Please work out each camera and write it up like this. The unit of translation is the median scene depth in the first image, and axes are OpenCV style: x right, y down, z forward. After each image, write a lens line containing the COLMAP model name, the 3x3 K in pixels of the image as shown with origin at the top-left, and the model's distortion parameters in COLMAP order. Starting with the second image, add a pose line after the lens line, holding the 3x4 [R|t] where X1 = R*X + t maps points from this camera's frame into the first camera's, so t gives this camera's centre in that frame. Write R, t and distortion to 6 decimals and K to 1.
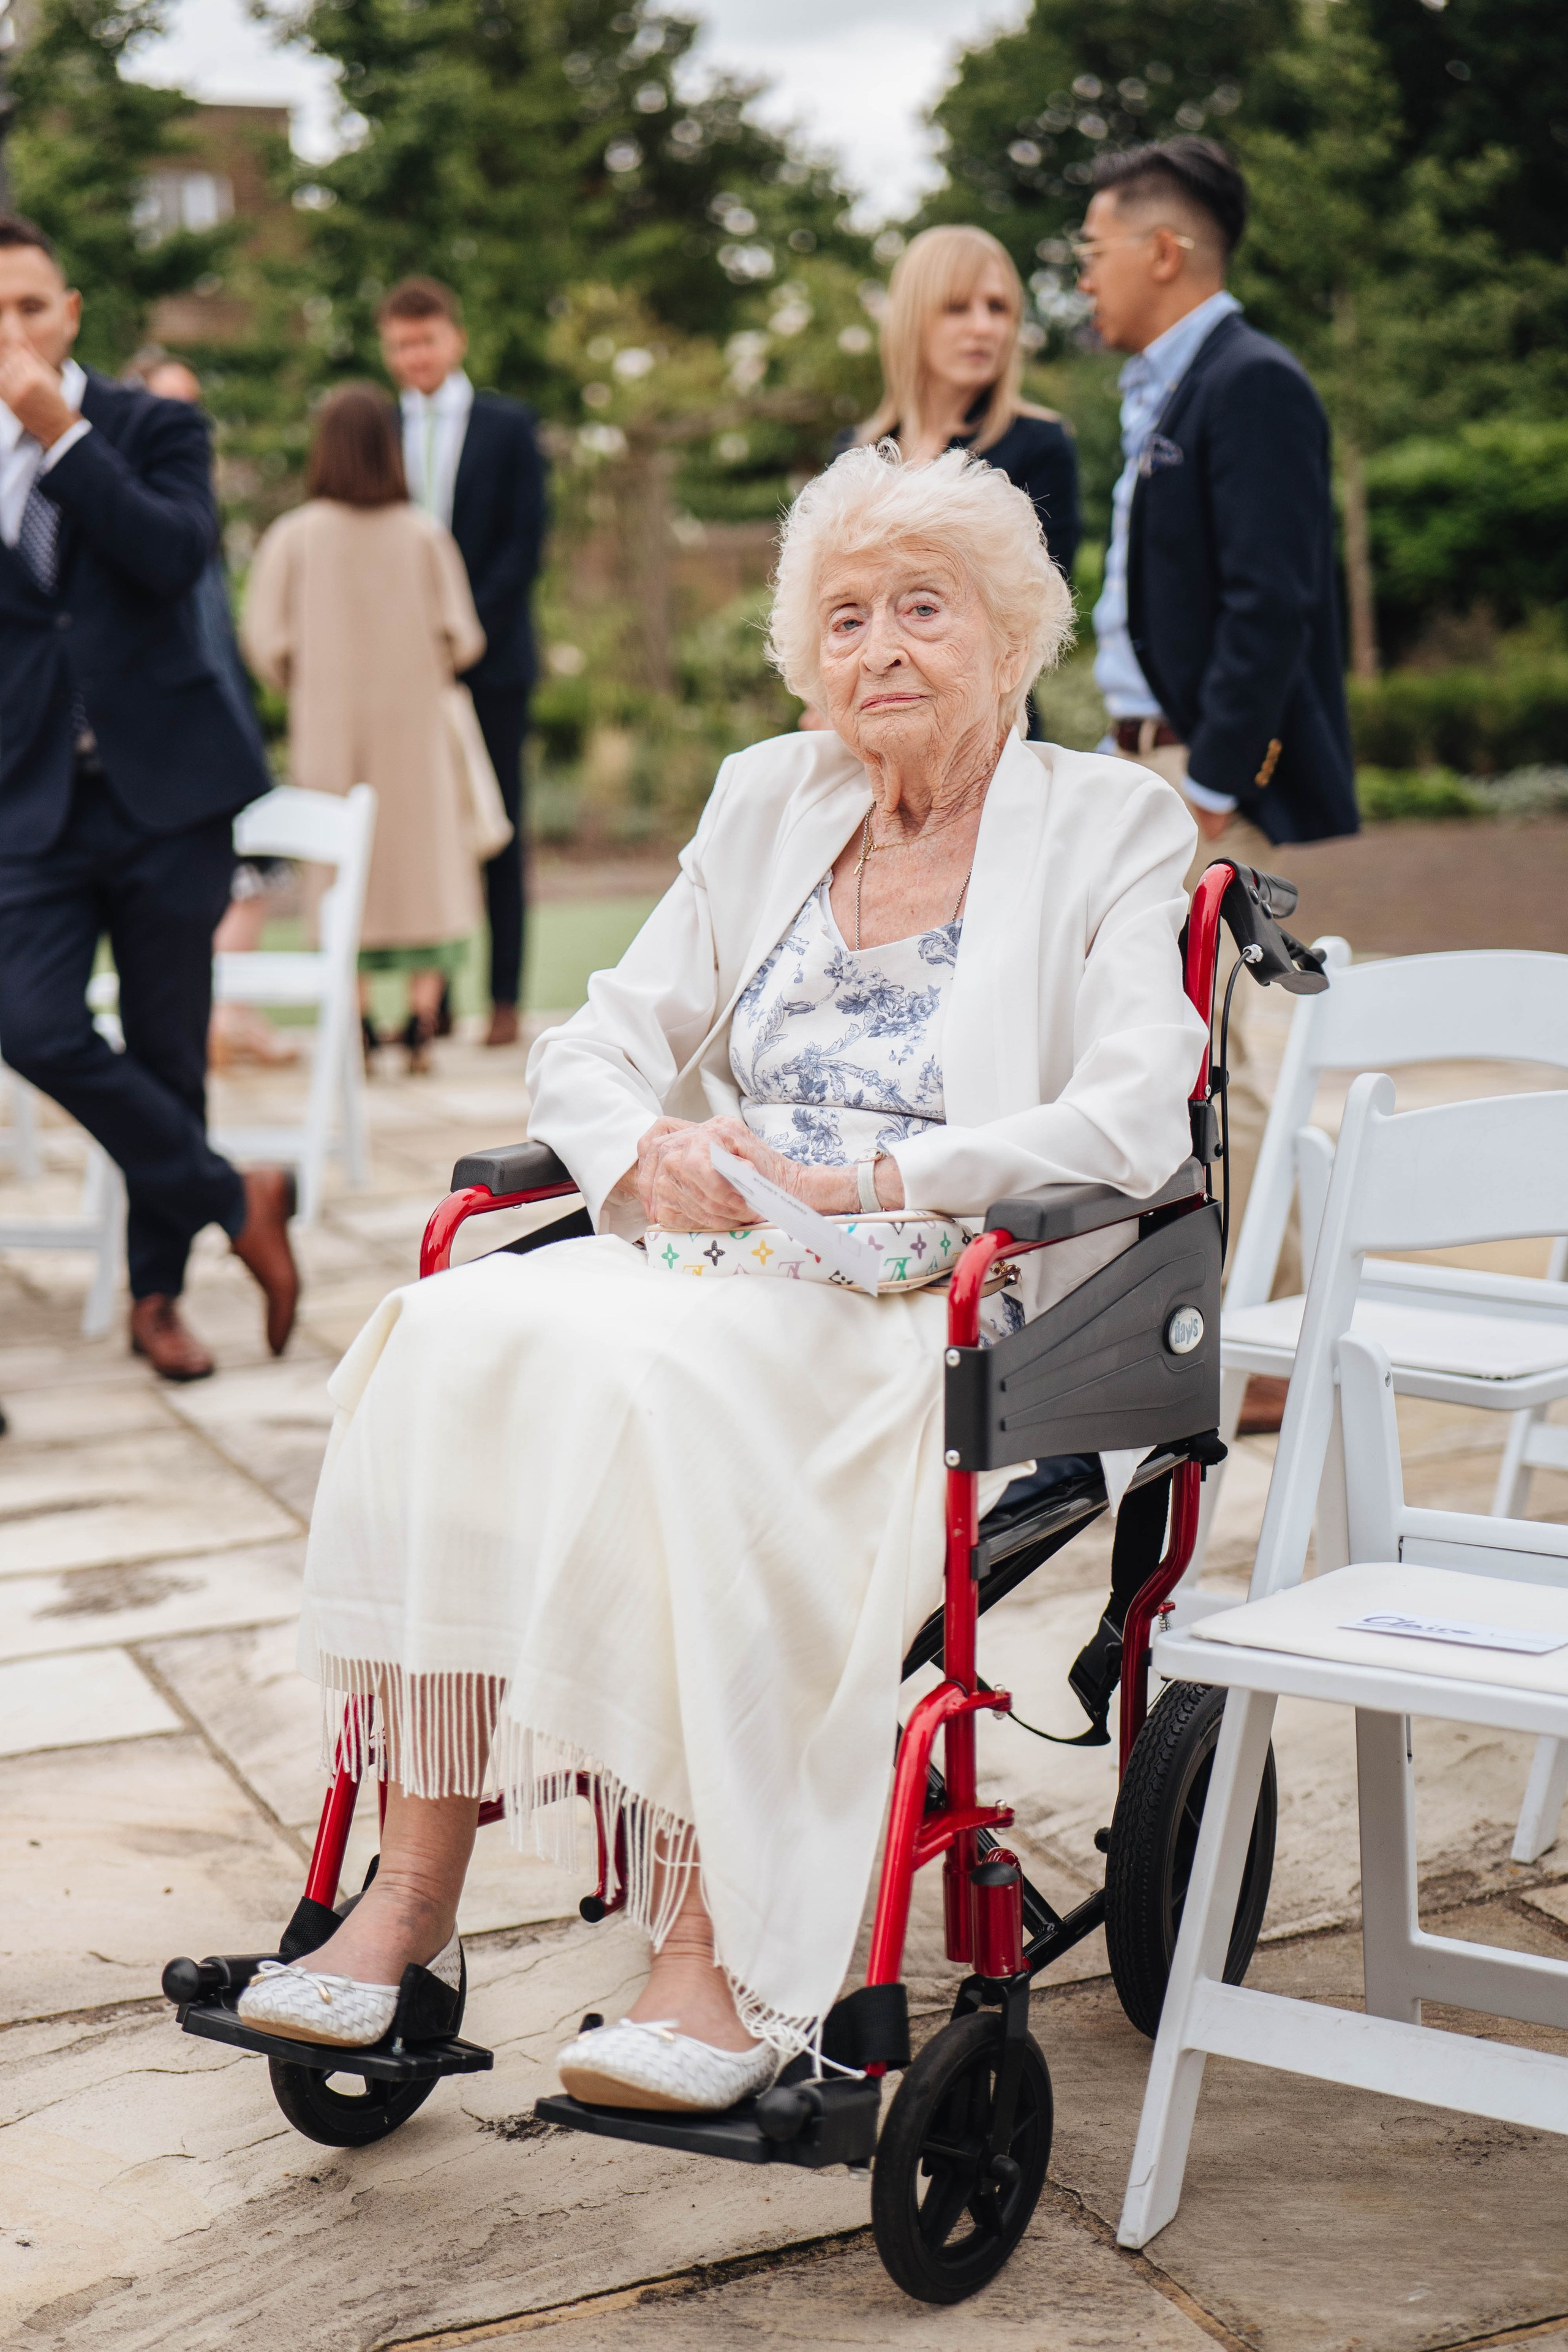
lens RADIAL K [[3405.5, 0, 784.0], [0, 3405.5, 1176.0], [0, 0, 1]] dist [0.017081, 0.036240]
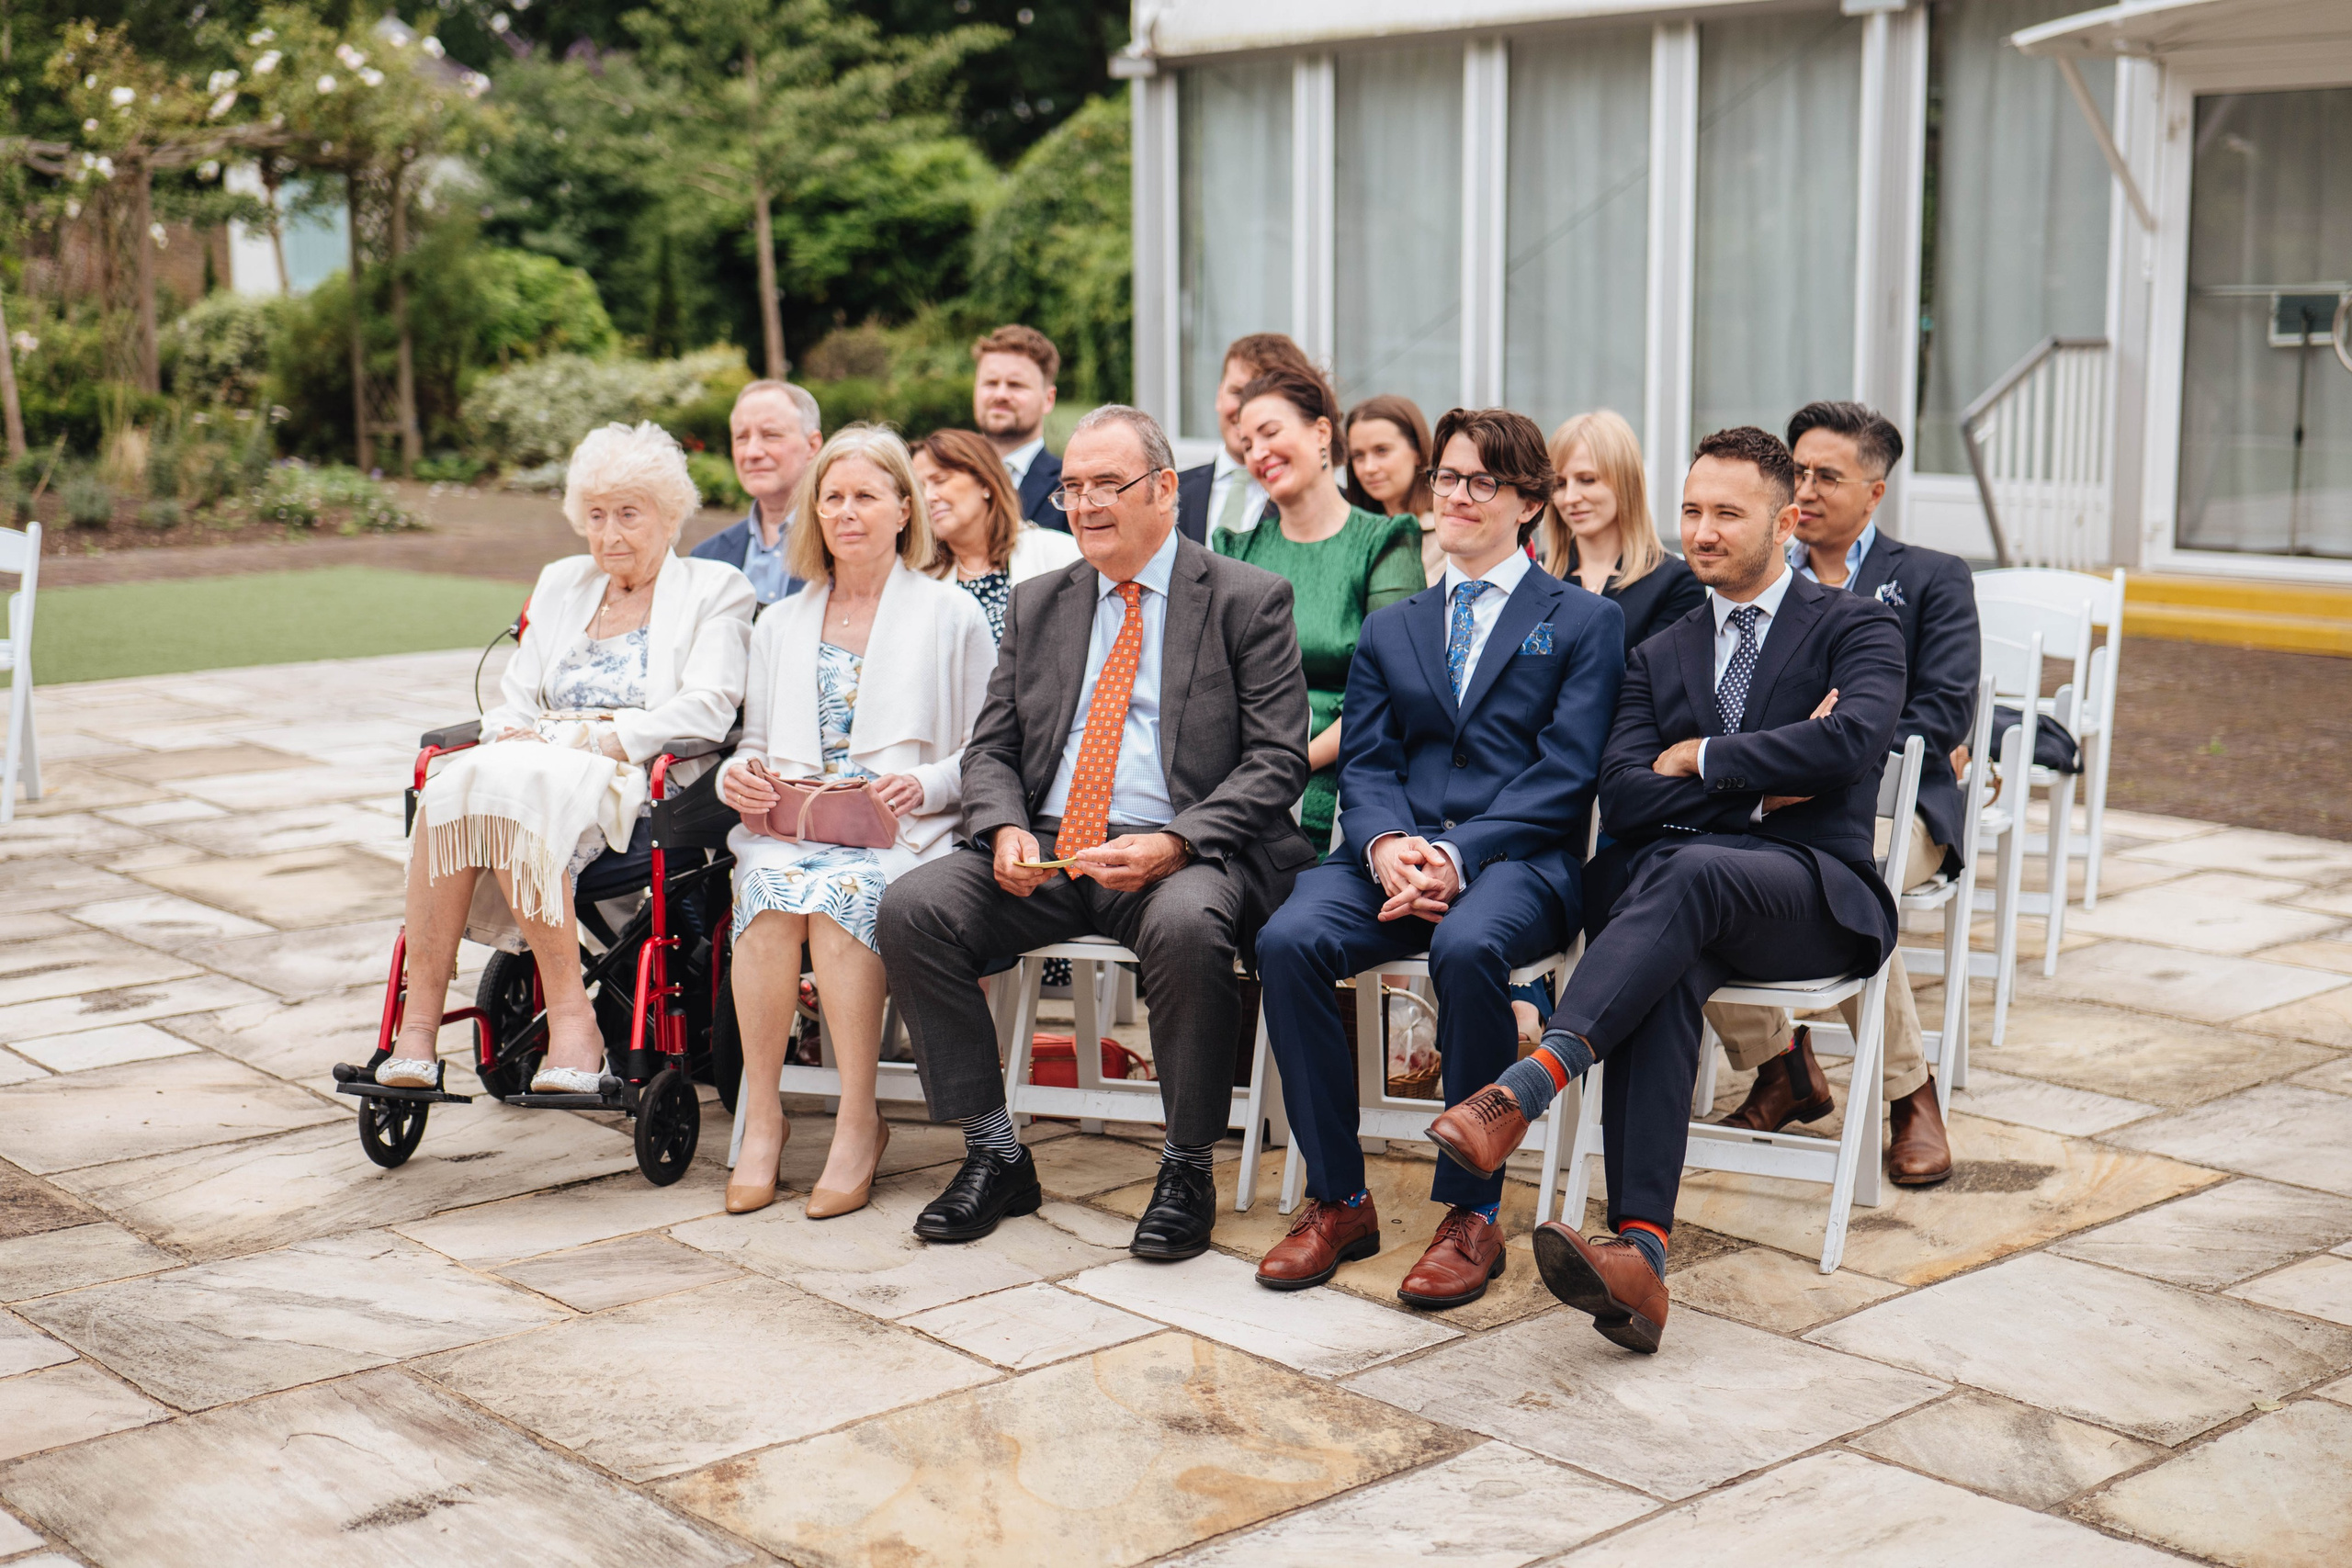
lens RADIAL K [[3405.2, 0, 1174.0], [0, 3405.2, 727.5], [0, 0, 1]] dist [0.017081, 0.036240]
pose [[0.959543, -0.022821, 0.280634, -0.160855], [0.030941, 0.999220, -0.024537, 0.039381], [-0.279856, 0.032228, 0.959501, -0.848014]]
